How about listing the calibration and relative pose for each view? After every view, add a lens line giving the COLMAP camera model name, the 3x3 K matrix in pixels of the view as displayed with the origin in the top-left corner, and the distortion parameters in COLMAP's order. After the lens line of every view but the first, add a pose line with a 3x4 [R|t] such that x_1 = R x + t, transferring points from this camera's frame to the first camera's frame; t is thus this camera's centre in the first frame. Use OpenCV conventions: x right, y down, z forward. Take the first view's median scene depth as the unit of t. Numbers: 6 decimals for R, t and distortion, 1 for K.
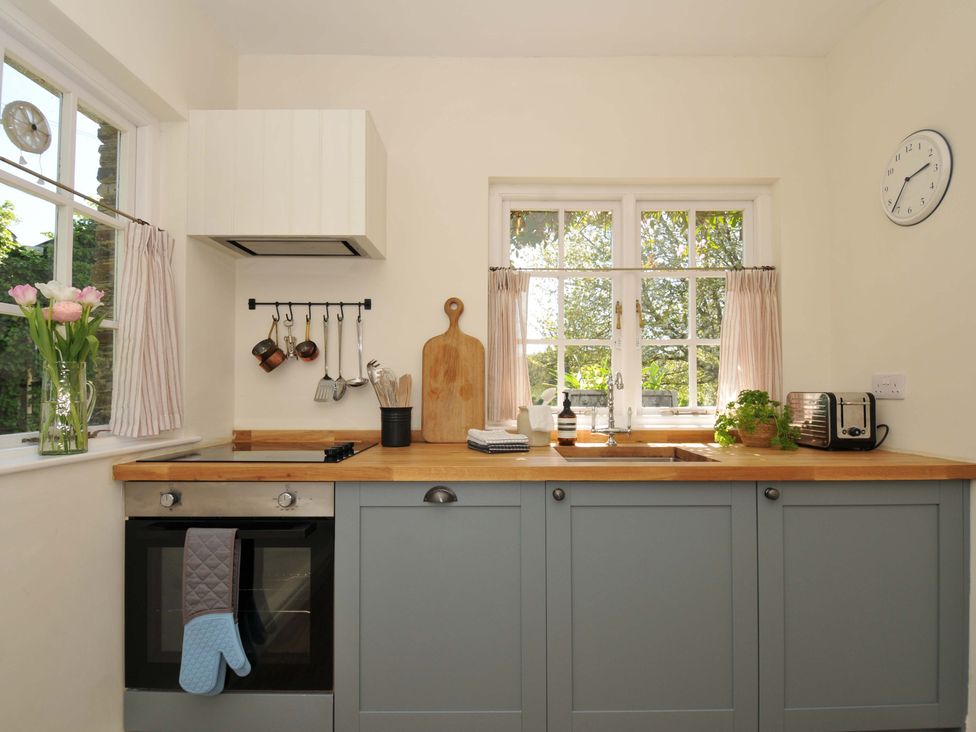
lens RADIAL K [[515.3, 0, 498.8], [0, 515.3, 372.5], [0, 0, 1]] dist [0.007938, -0.000302]
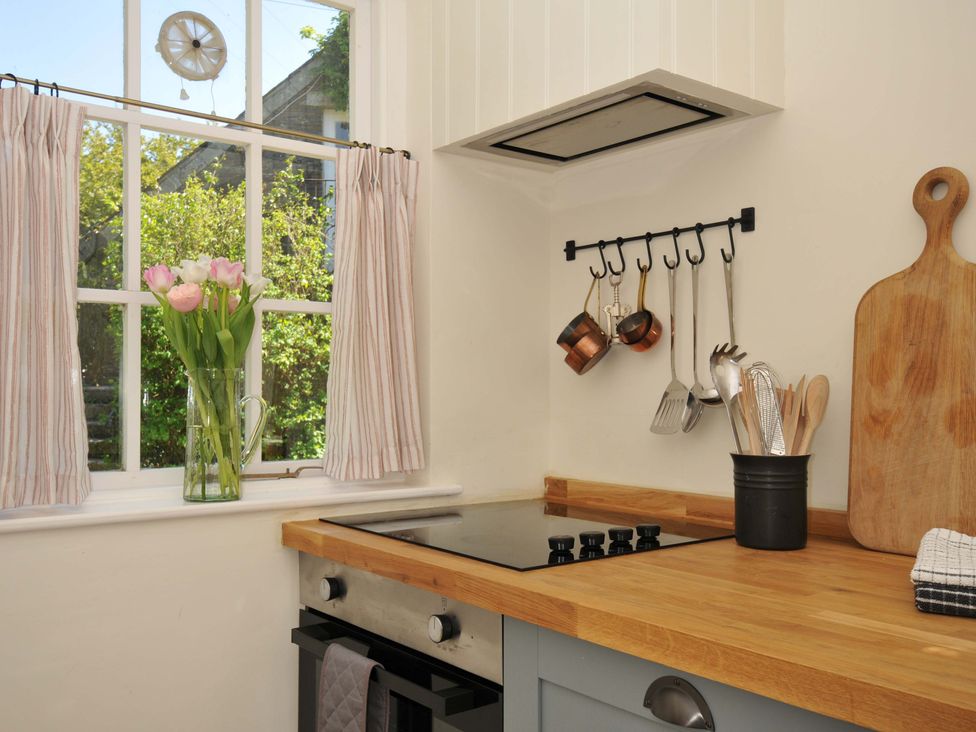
lens RADIAL K [[907.0, 0, 509.7], [0, 907.0, 376.7], [0, 0, 1]] dist [0.034350, -0.002028]
pose [[0.629431, -0.009422, -0.776999, 0.236929], [0.022379, 0.999732, 0.006006, -0.005267], [0.776734, -0.021169, 0.629473, 0.346172]]
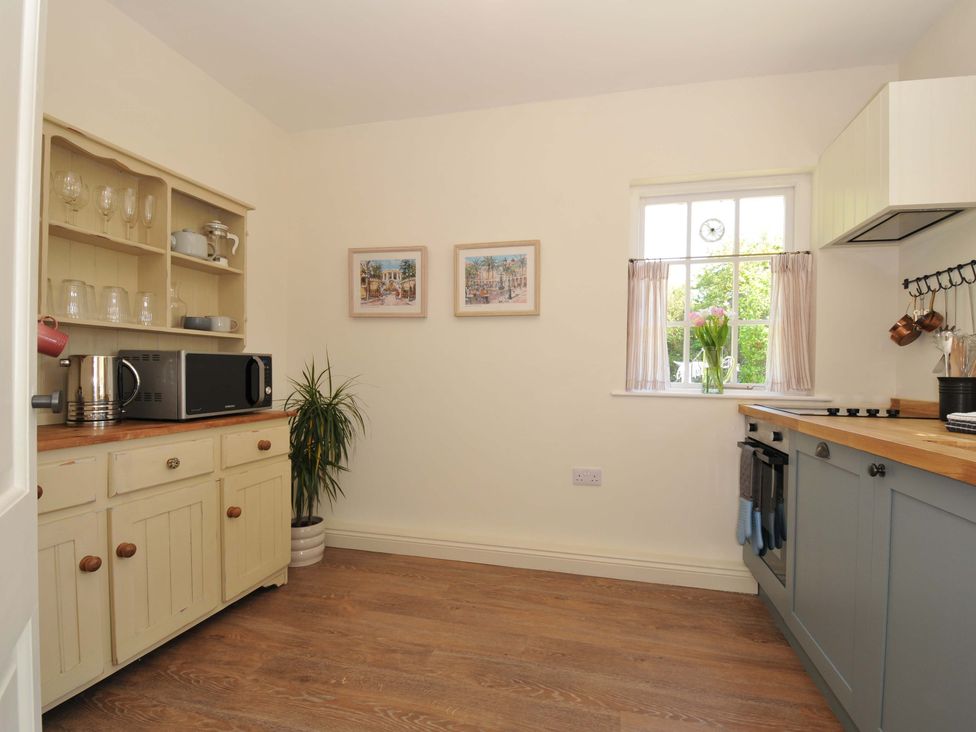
lens RADIAL K [[515.3, 0, 498.8], [0, 515.3, 372.5], [0, 0, 1]] dist [0.007938, -0.000302]
pose [[-0.214156, -0.005540, -0.976784, 0.788851], [0.016387, 0.999823, -0.009264, 0.051368], [0.976662, -0.017991, -0.214027, 0.402092]]
